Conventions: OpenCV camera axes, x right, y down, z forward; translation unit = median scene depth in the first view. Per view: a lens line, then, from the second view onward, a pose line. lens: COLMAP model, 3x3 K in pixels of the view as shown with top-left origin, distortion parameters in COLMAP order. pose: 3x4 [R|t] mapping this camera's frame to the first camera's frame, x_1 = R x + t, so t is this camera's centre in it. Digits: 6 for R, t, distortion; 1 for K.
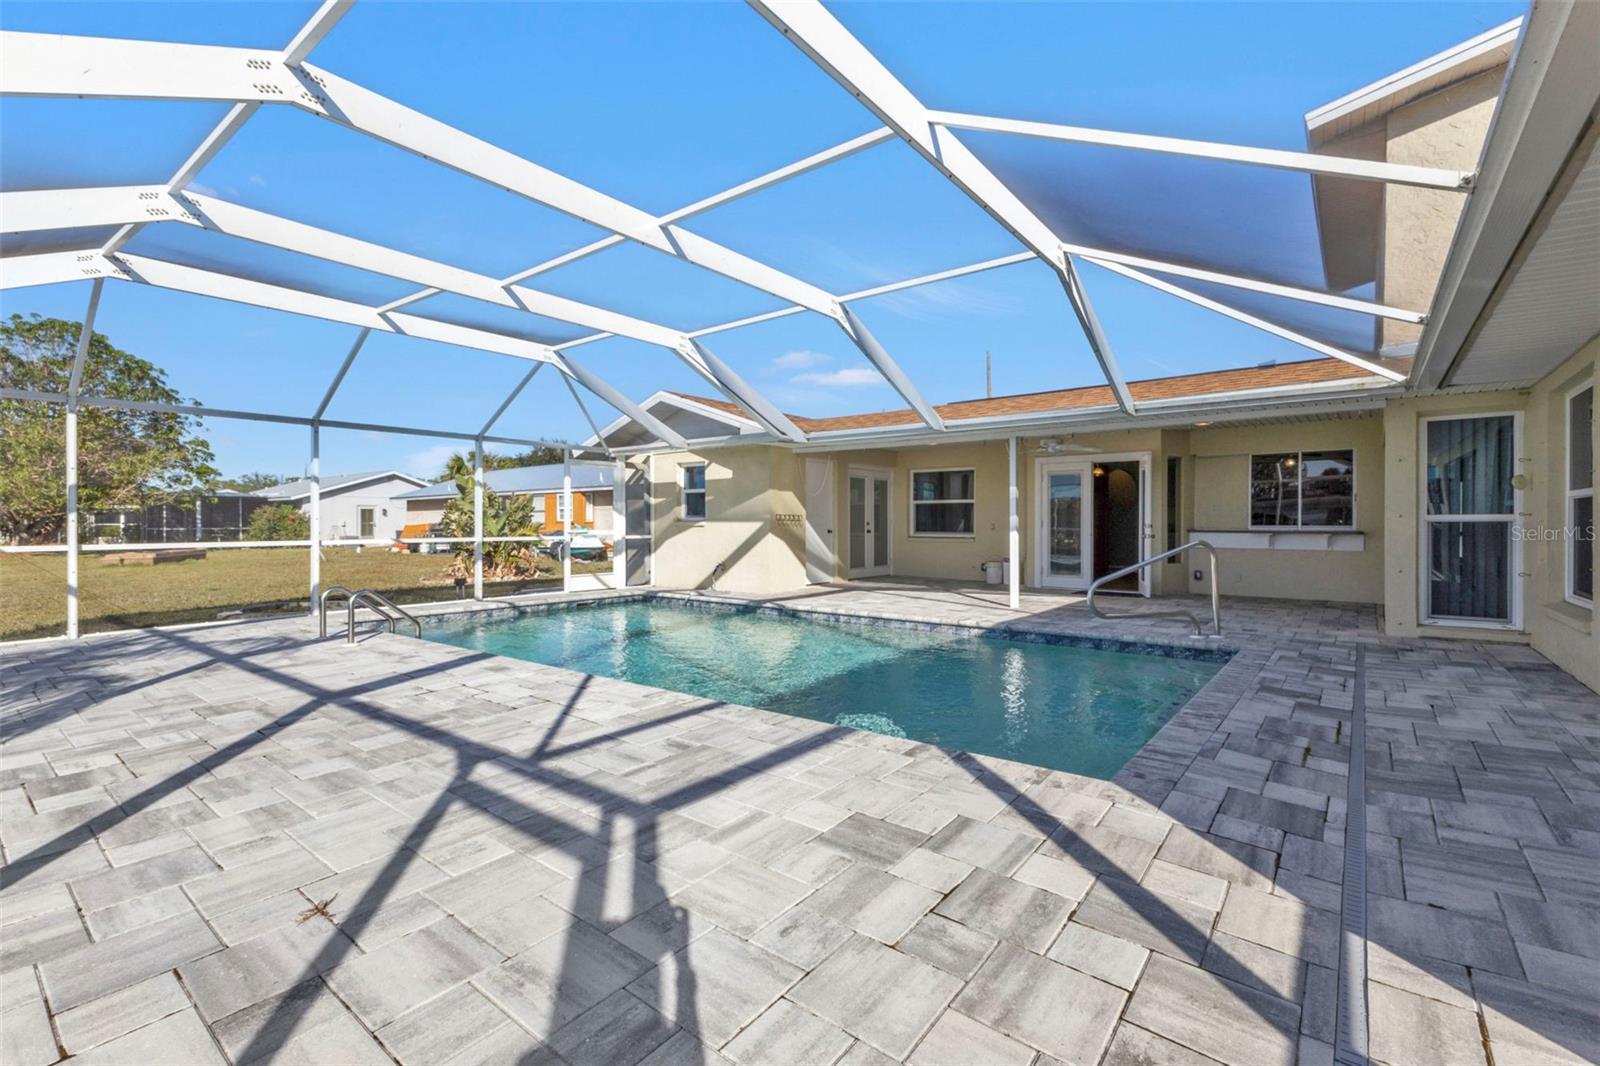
lens RADIAL K [[692.9, 0, 802.8], [0, 692.9, 524.2], [0, 0, 1]] dist [0.006306, 0.000416]
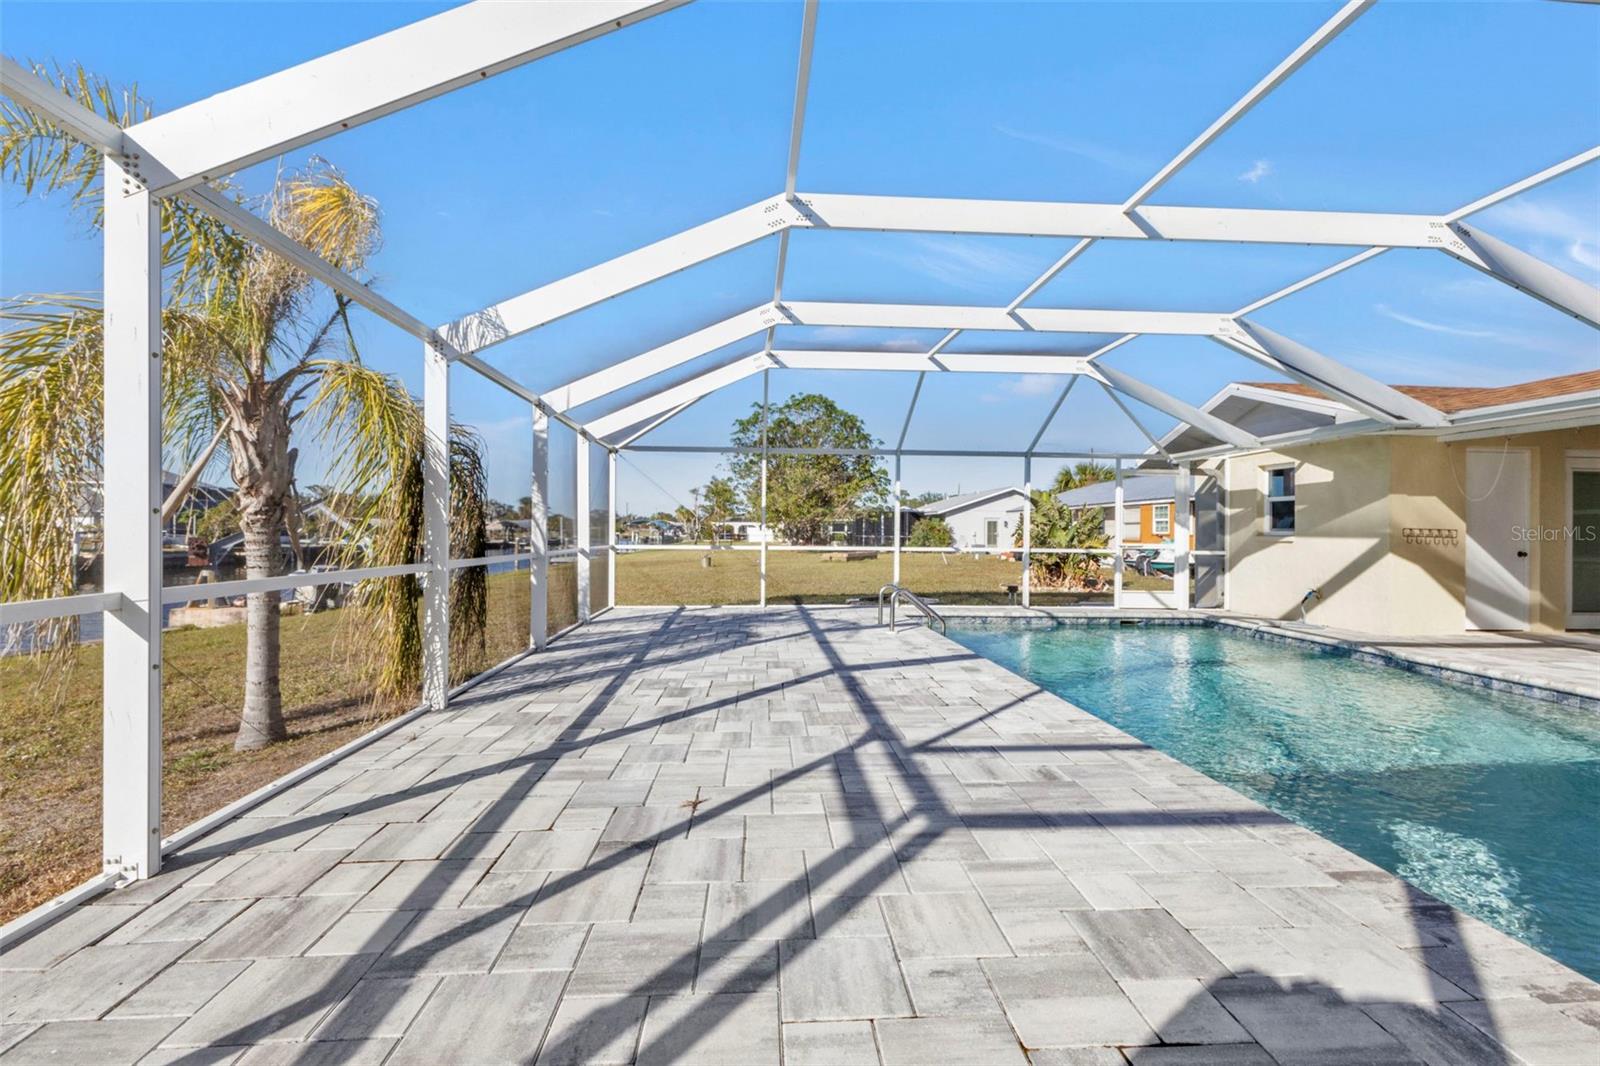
lens RADIAL K [[692.9, 0, 804.4], [0, 692.9, 530.0], [0, 0, 1]] dist [0.006306, 0.000416]
pose [[0.661243, 0.007183, -0.750138, 0.114997], [-0.013572, 0.999905, -0.002389, -0.002349], [0.750049, 0.011760, 0.661277, 0.047350]]
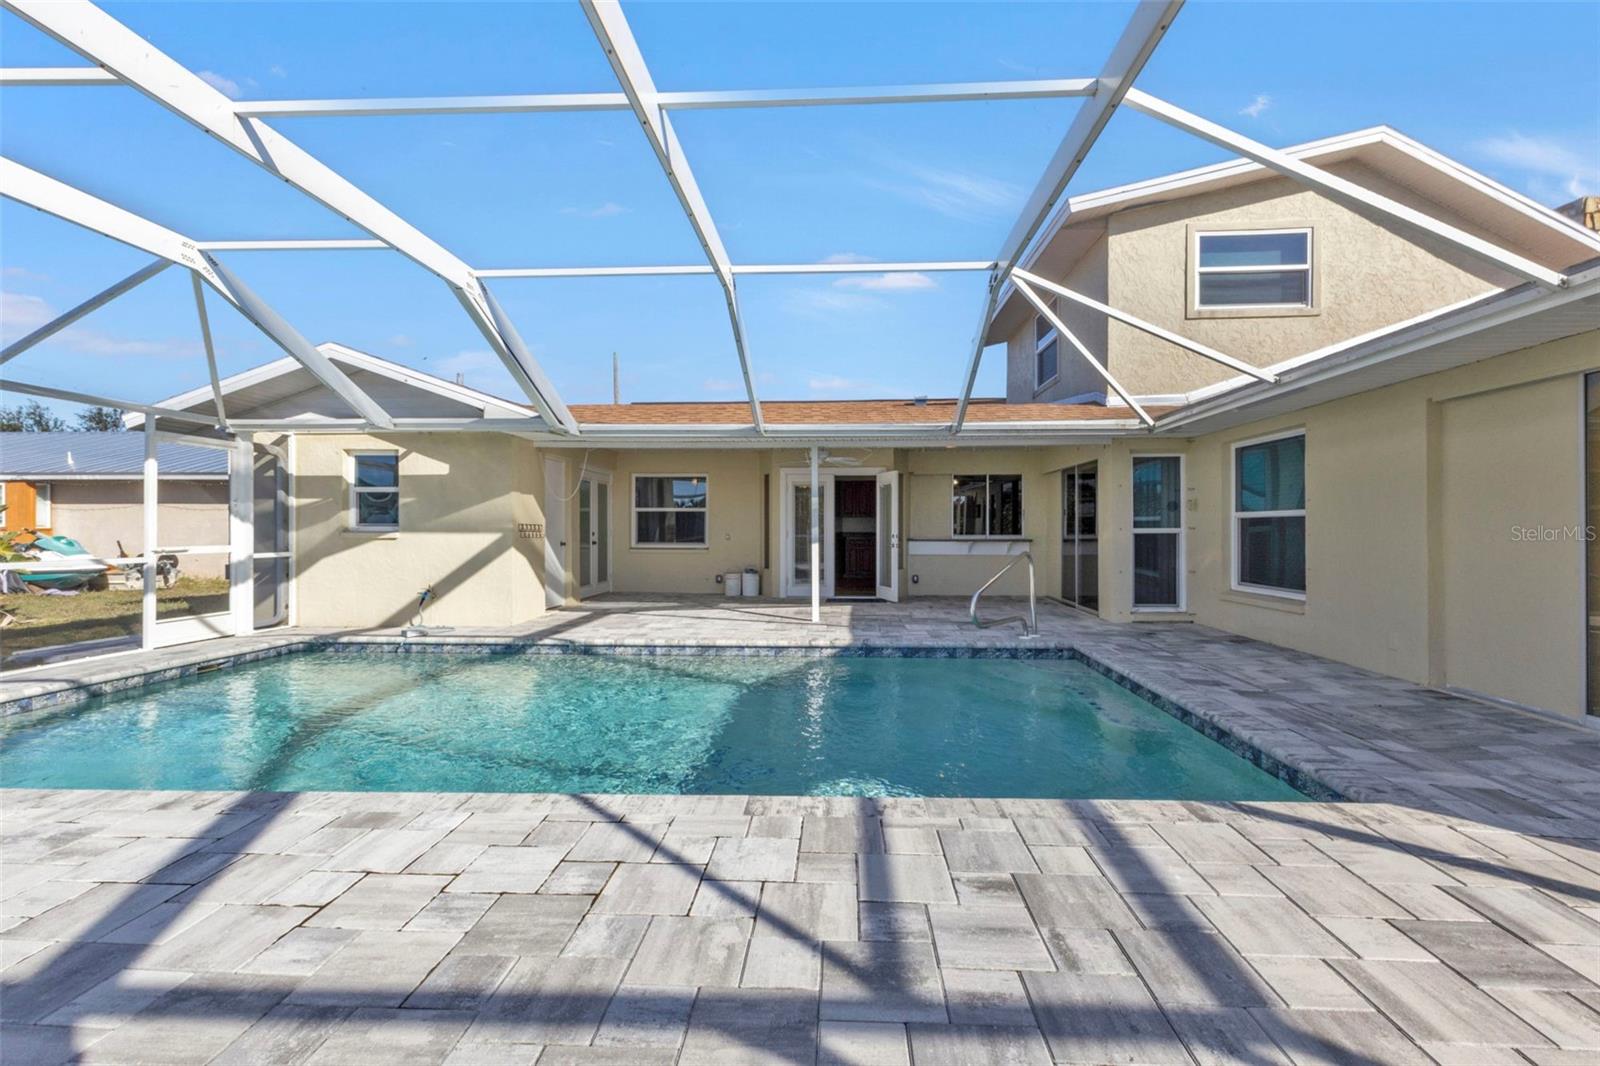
lens RADIAL K [[692.9, 0, 801.1], [0, 692.9, 527.2], [0, 0, 1]] dist [0.006306, 0.000416]
pose [[0.823056, 0.001220, 0.567959, -0.266999], [0.000386, 0.999996, -0.002707, -0.009428], [-0.567960, 0.002447, 0.823053, 0.207117]]
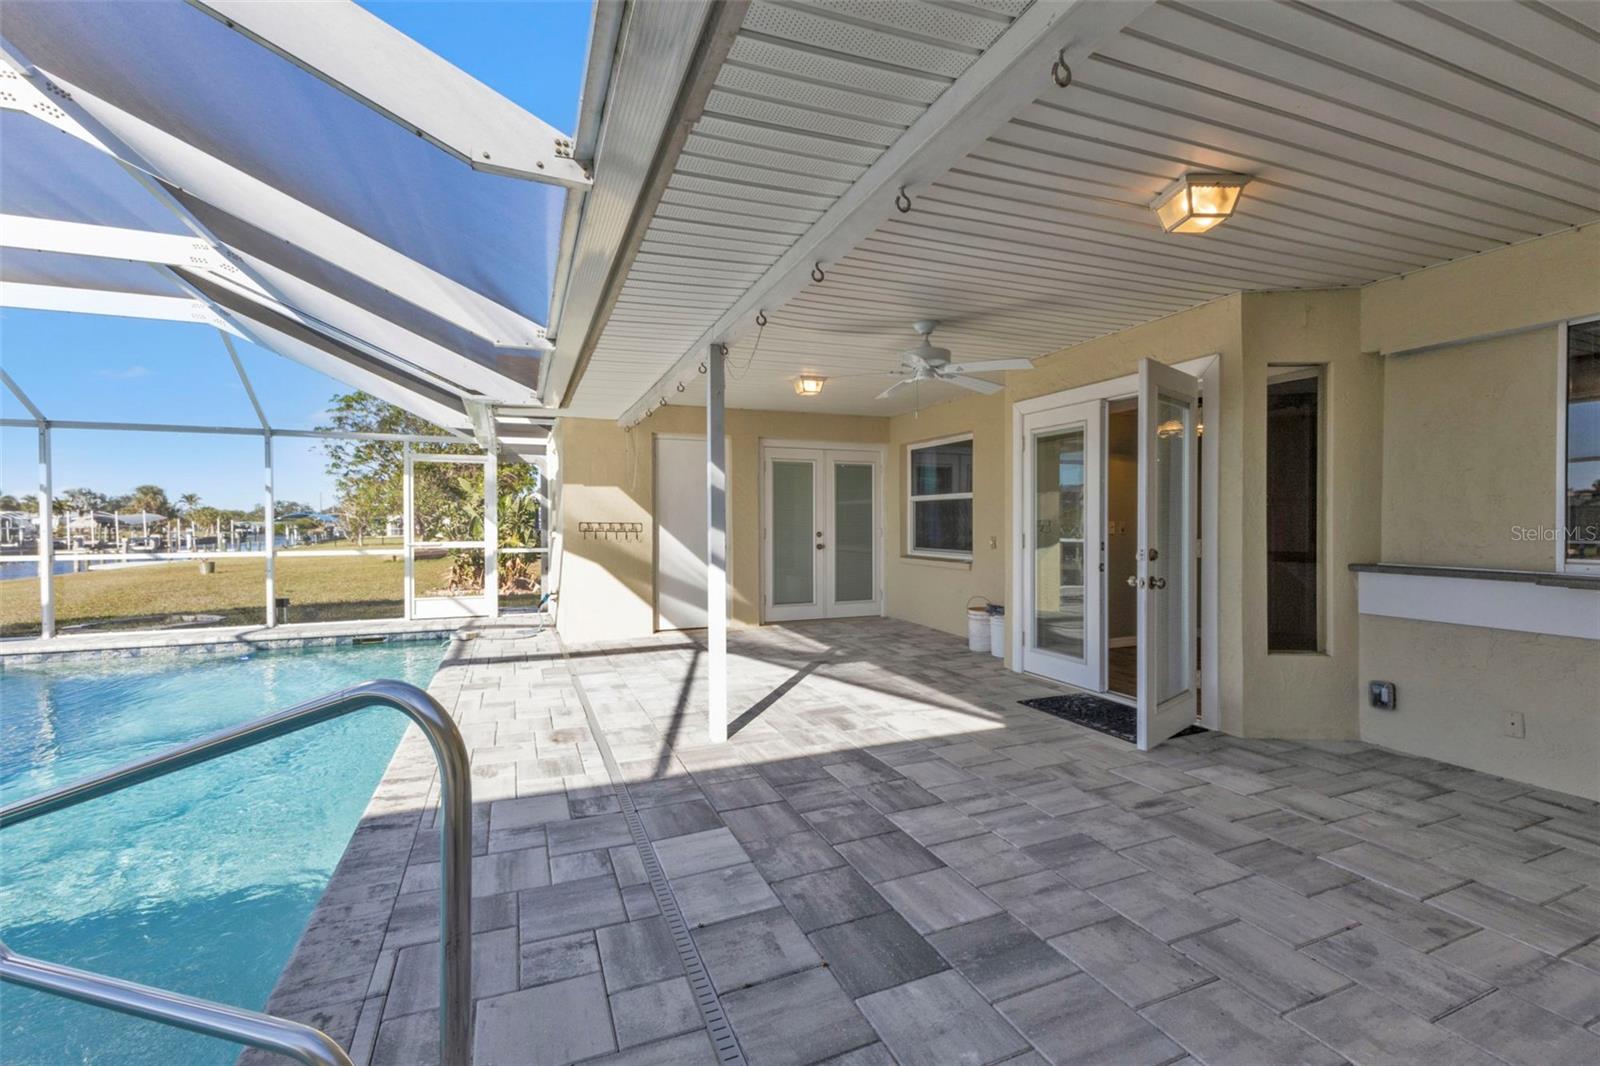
lens RADIAL K [[692.9, 0, 794.3], [0, 692.9, 531.7], [0, 0, 1]] dist [0.006306, 0.000416]
pose [[0.871344, 0.003377, -0.490662, 0.551368], [0.002601, 0.999930, 0.011501, -0.015015], [0.490666, -0.011298, 0.871274, 0.640556]]
